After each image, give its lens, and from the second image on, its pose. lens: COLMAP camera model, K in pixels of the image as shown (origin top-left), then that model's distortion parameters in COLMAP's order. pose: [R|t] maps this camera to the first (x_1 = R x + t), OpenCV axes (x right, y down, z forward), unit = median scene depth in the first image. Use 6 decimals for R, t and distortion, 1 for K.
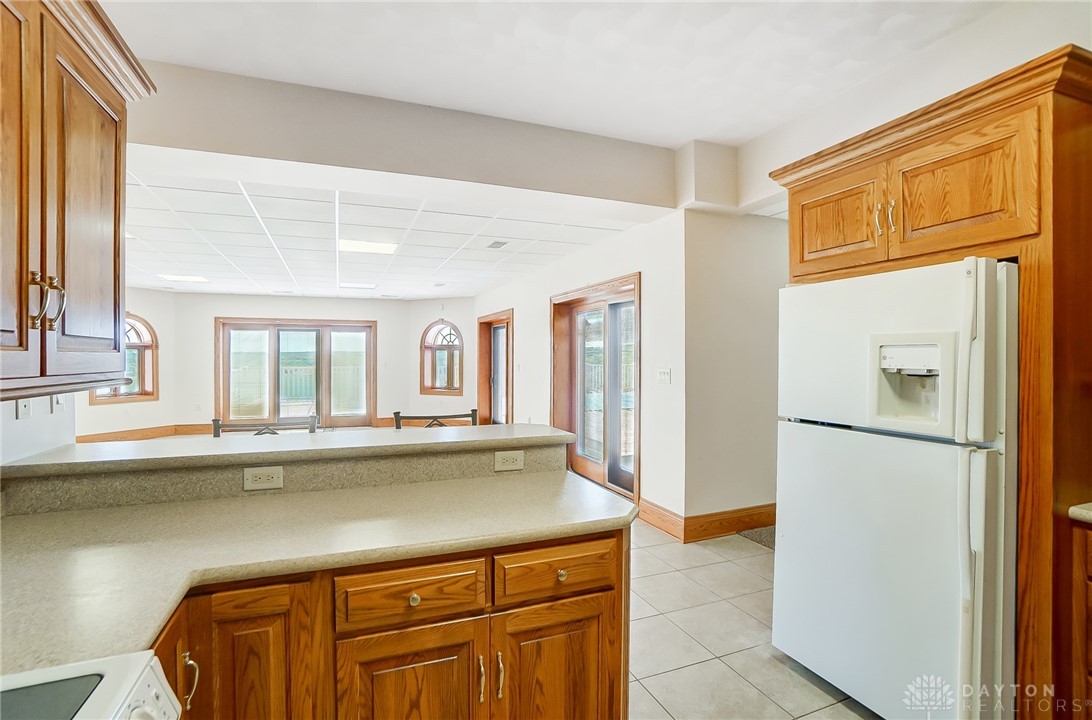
lens RADIAL K [[493.6, 0, 546.0], [0, 493.6, 360.0], [0, 0, 1]] dist [-0.042363, 0.000043]
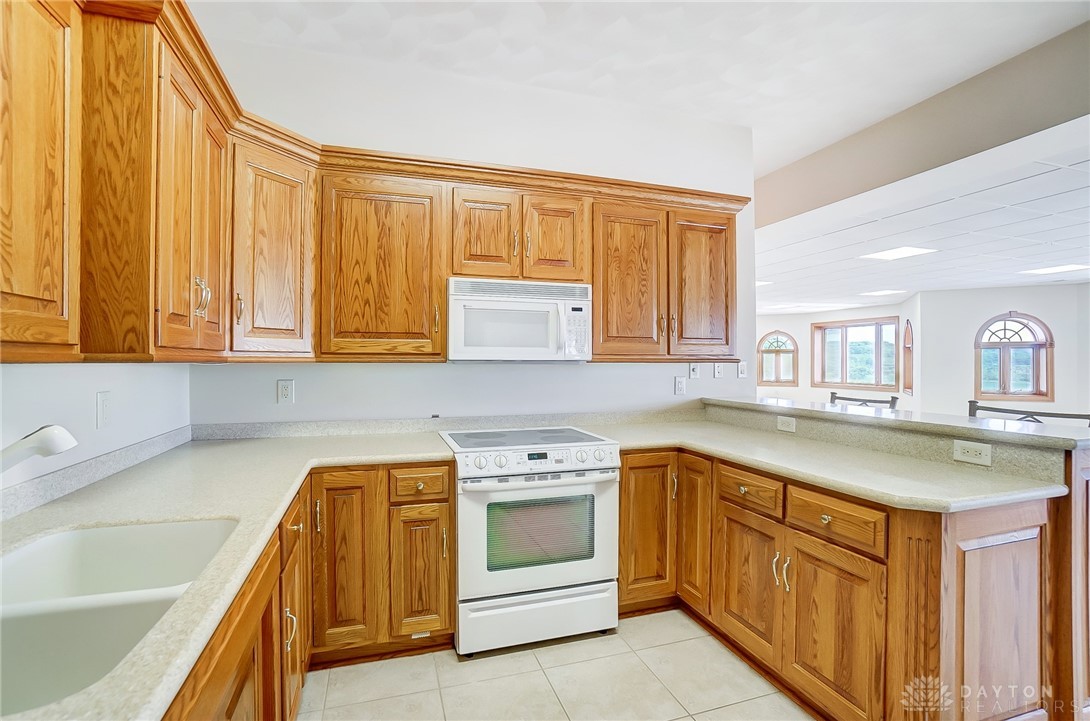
lens RADIAL K [[486.7, 0, 535.1], [0, 486.7, 357.9], [0, 0, 1]] dist [-0.055482, 0.019374]
pose [[-0.067094, -0.005971, -0.997729, 0.169564], [-0.004492, 0.999974, -0.005682, 0.007768], [0.997737, 0.004101, -0.067119, 0.050860]]
